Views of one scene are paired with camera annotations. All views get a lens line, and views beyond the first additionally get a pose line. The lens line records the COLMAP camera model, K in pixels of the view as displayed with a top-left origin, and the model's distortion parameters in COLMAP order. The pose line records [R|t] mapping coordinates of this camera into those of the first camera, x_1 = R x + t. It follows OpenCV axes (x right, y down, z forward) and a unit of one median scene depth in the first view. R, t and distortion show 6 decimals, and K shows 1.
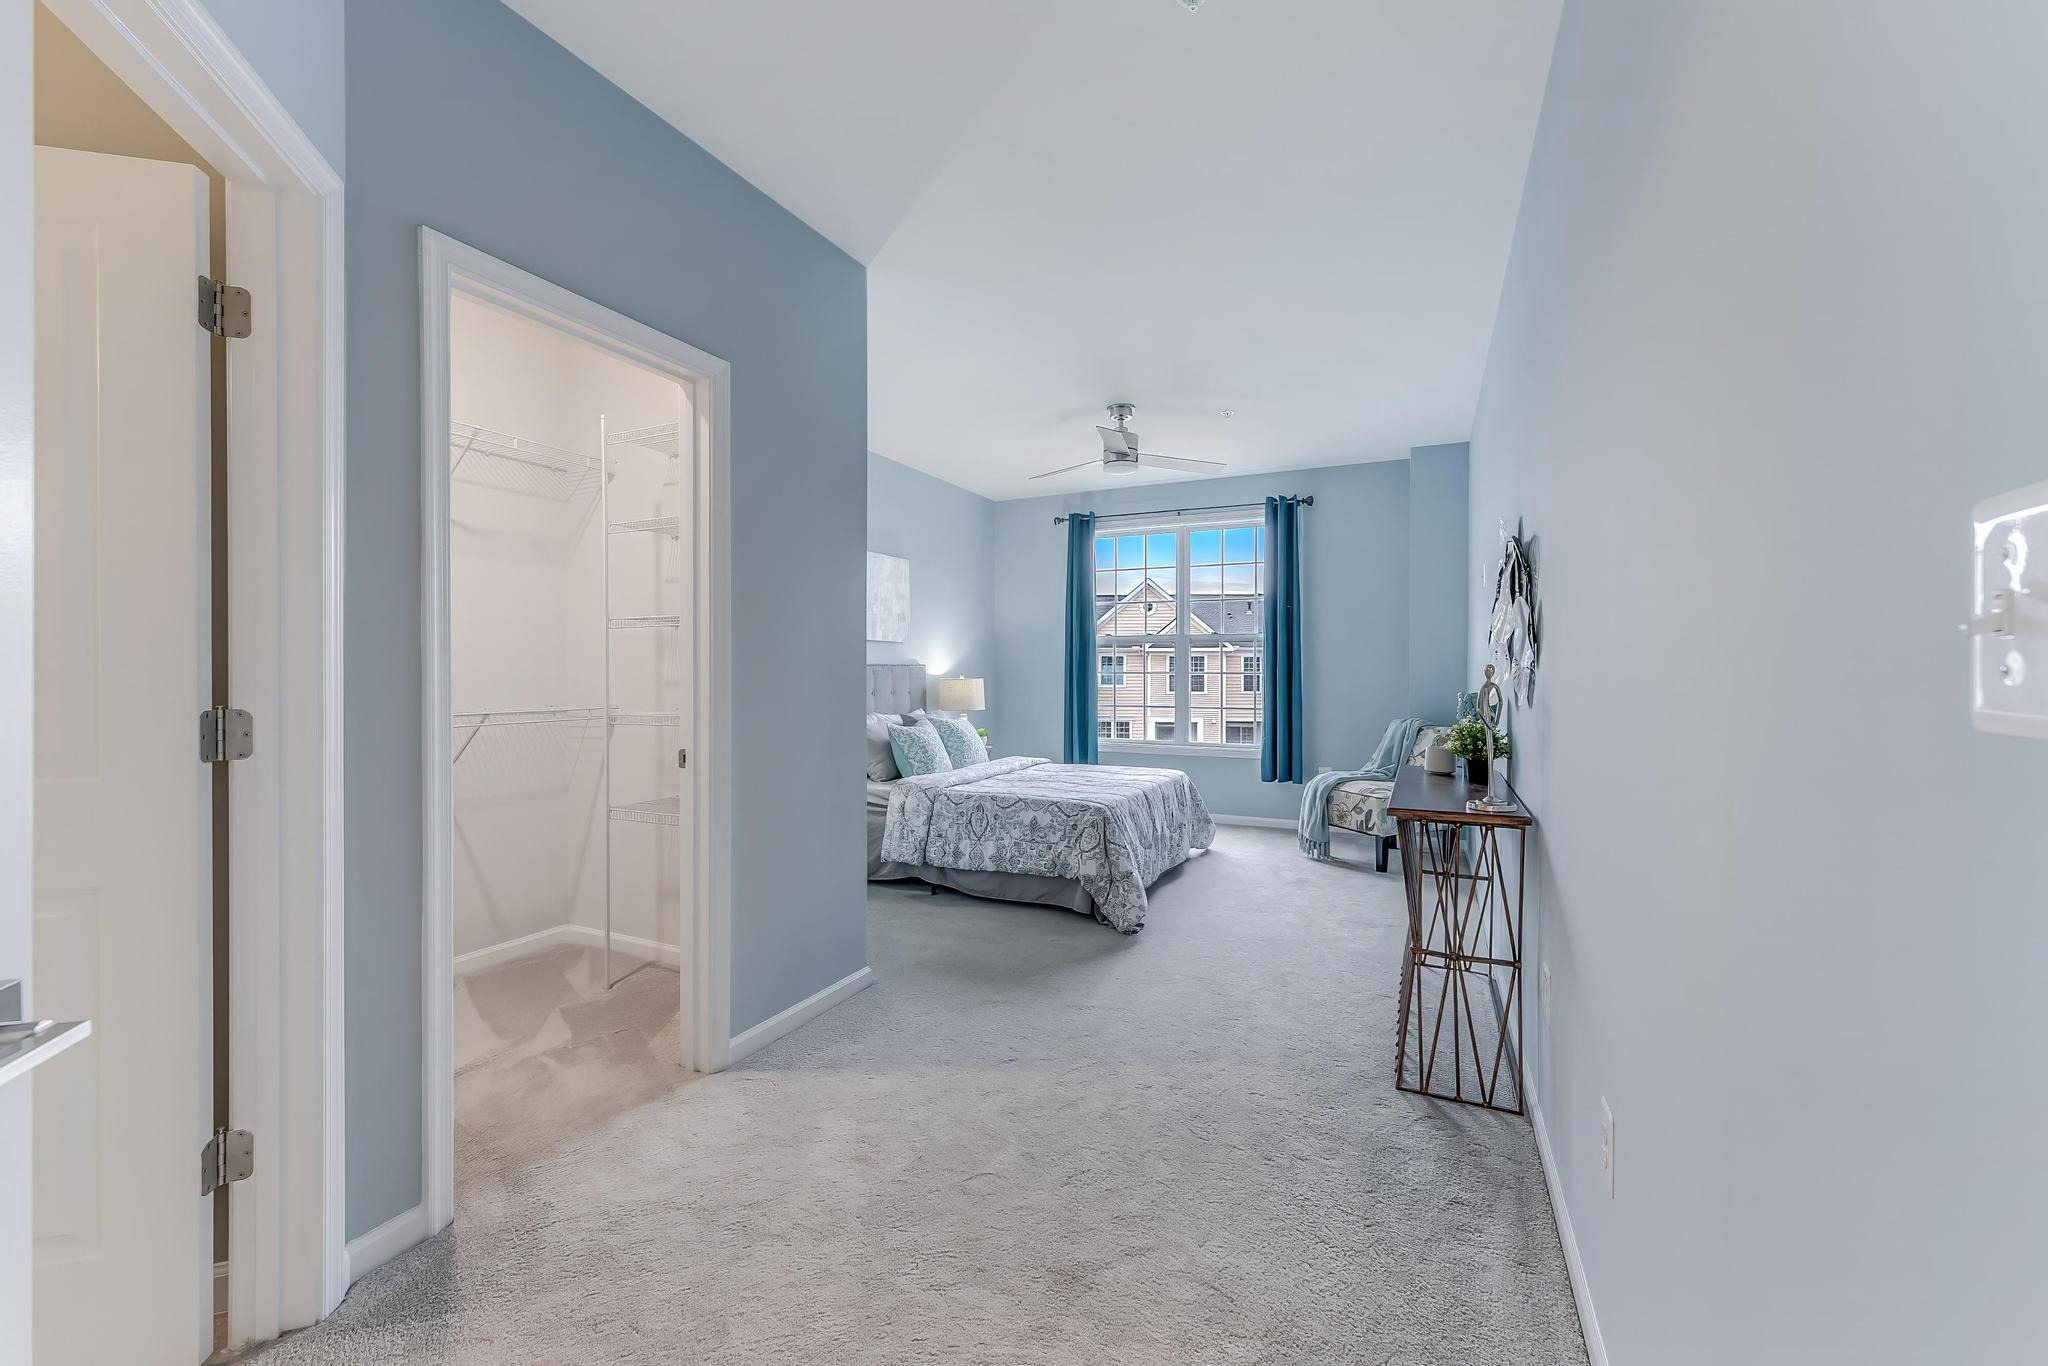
lens RADIAL K [[827.4, 0, 1020.9], [0, 827.4, 671.7], [0, 0, 1]] dist [0.002400, -0.001362]
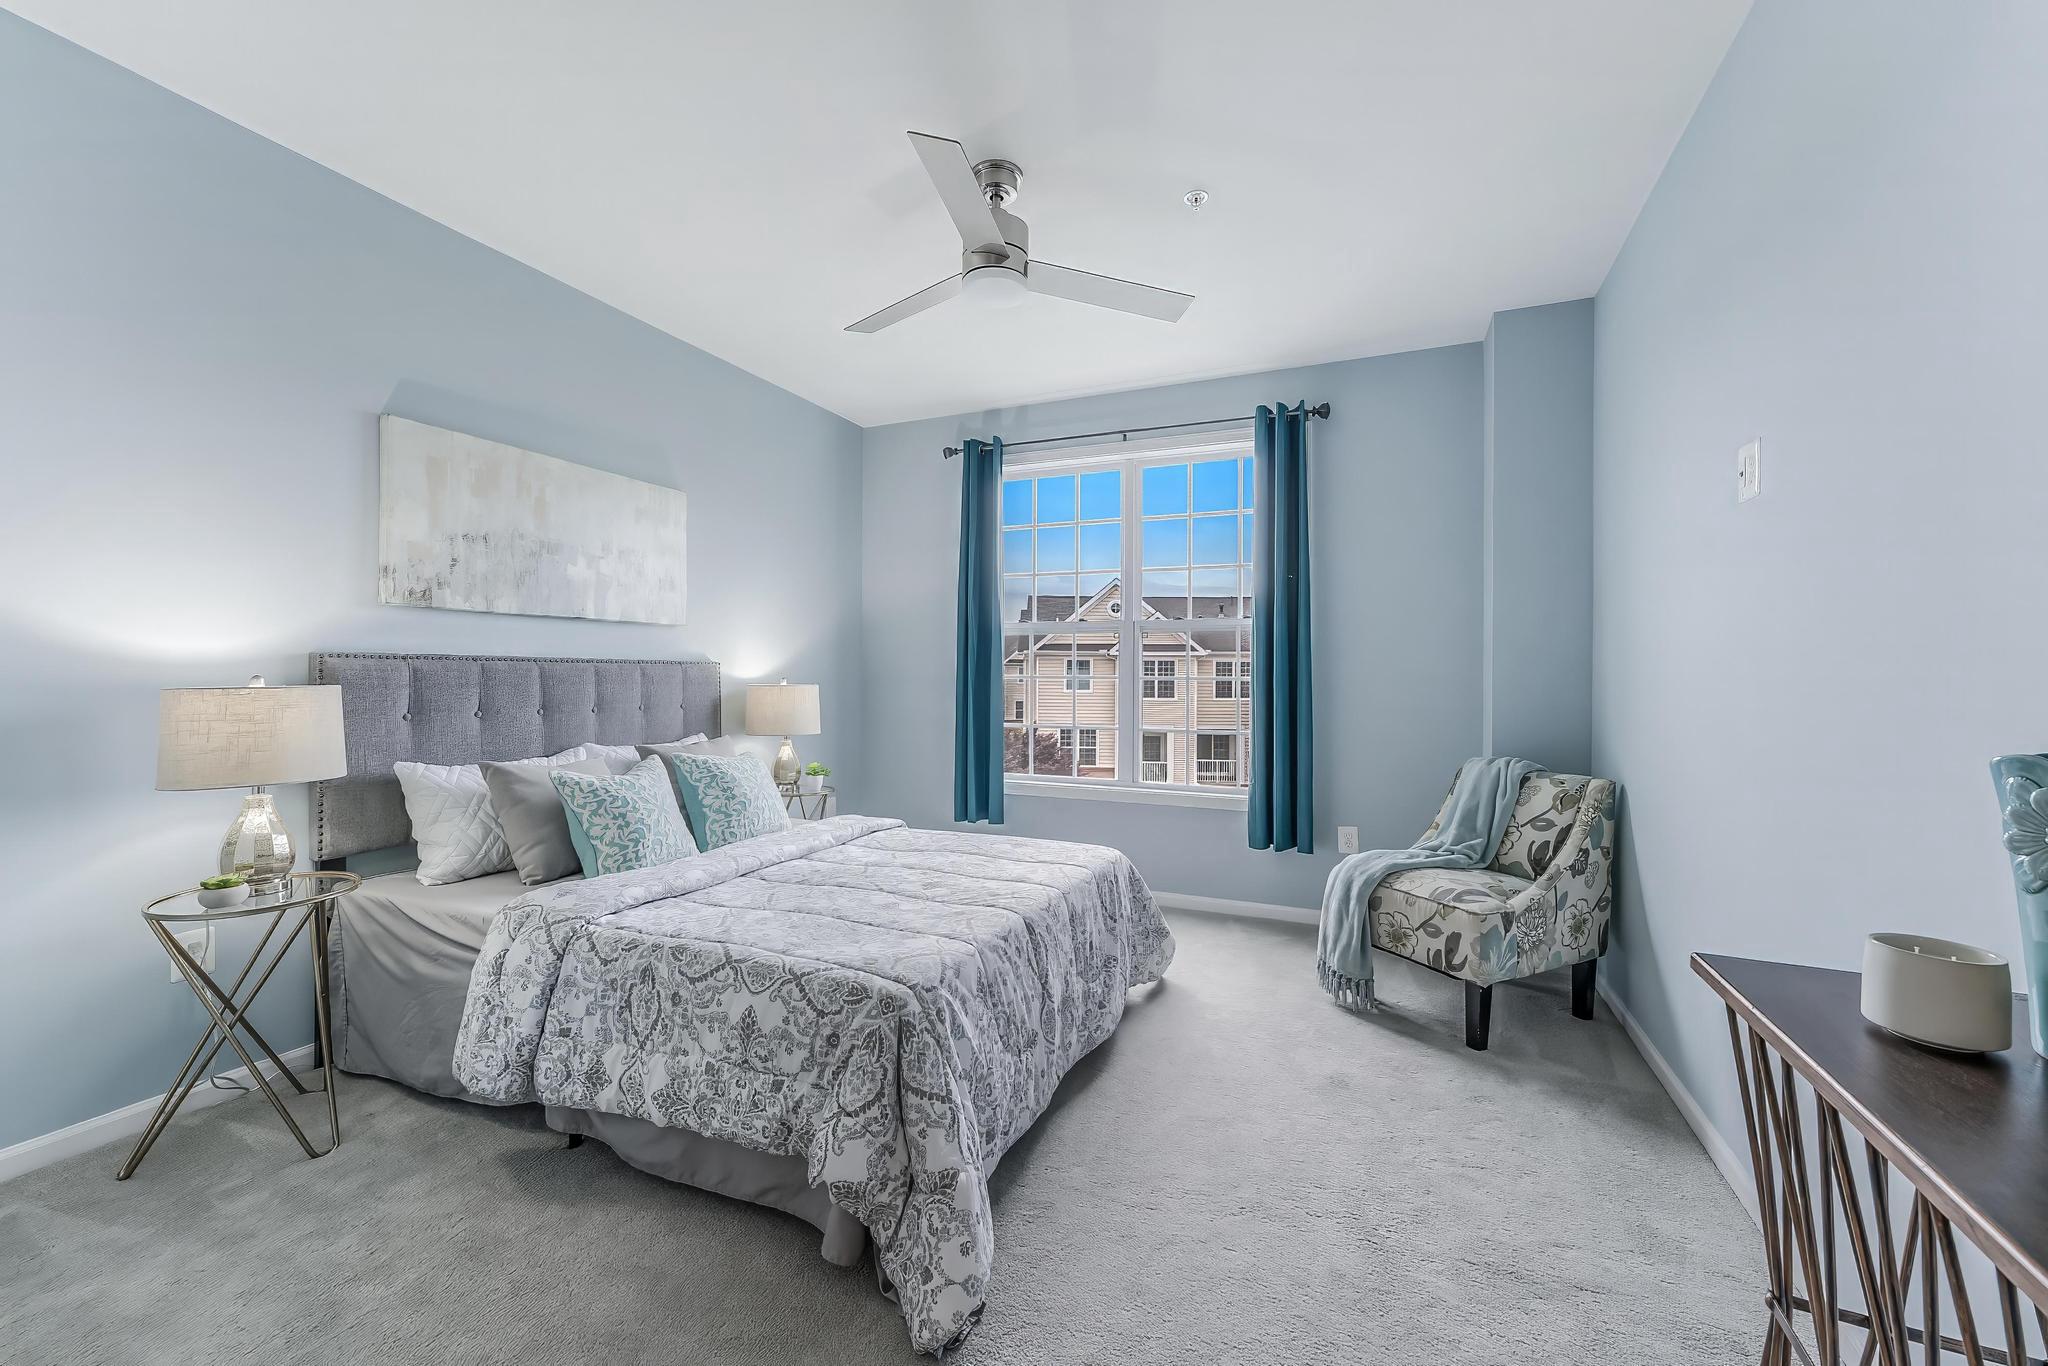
lens RADIAL K [[827.4, 0, 1015.3], [0, 827.4, 664.7], [0, 0, 1]] dist [0.002400, -0.001362]
pose [[0.999625, 0.006670, 0.026553, 0.119136], [-0.006293, 0.999879, -0.014232, 0.000853], [-0.026645, 0.014060, 0.999546, 0.469314]]
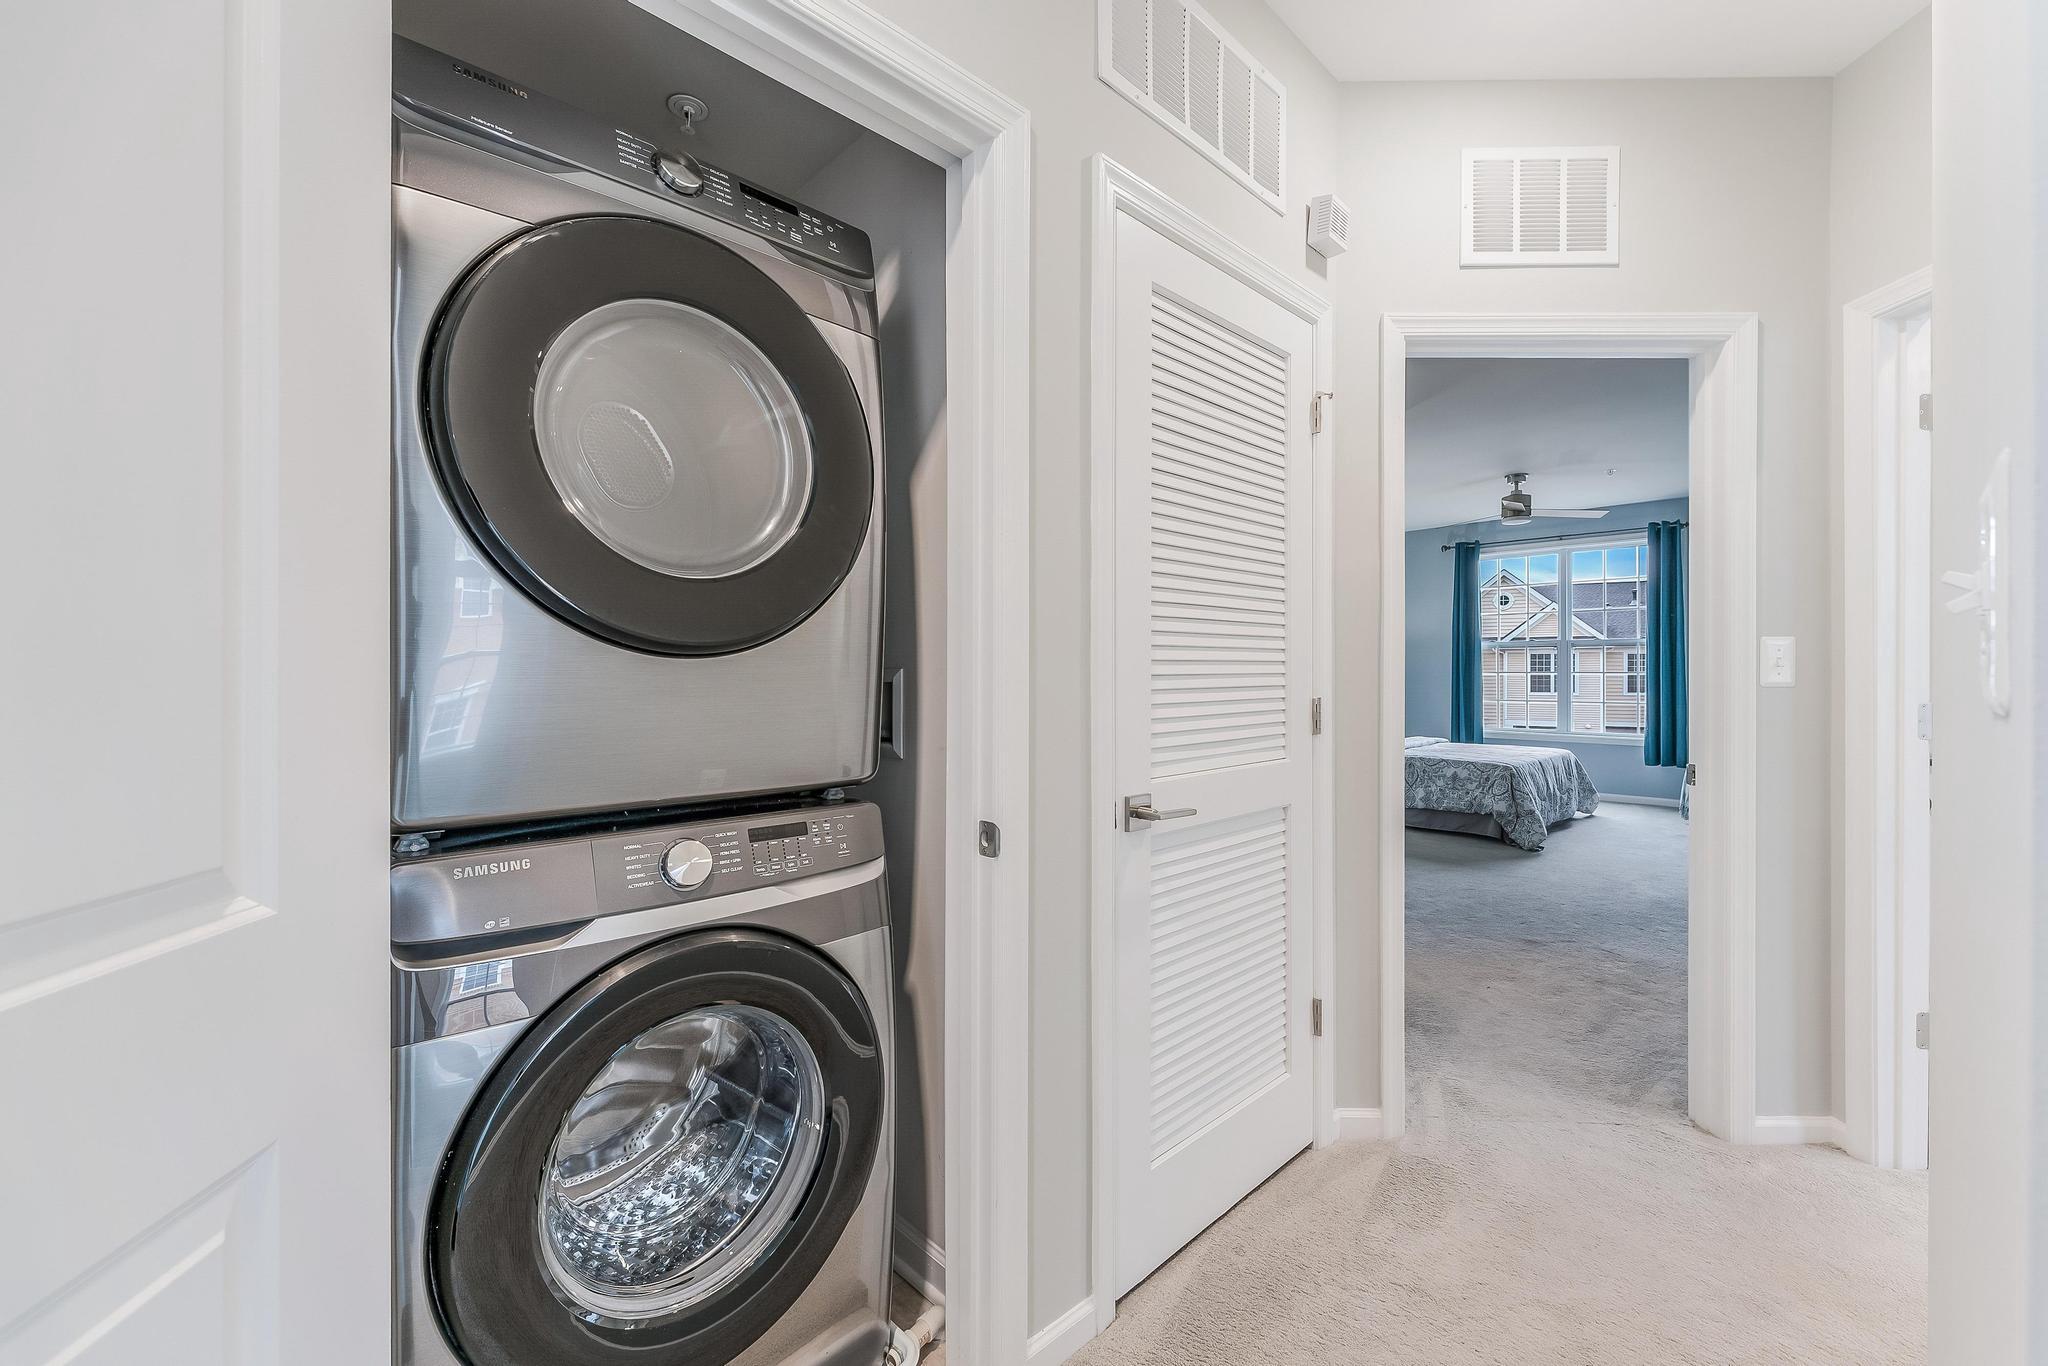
lens RADIAL K [[827.4, 0, 1028.7], [0, 827.4, 673.0], [0, 0, 1]] dist [0.002400, -0.001362]
pose [[0.934858, -0.002297, -0.355015, -0.140471], [0.002686, 0.999996, 0.000603, -0.001685], [0.355012, -0.001517, 0.934861, -0.528619]]
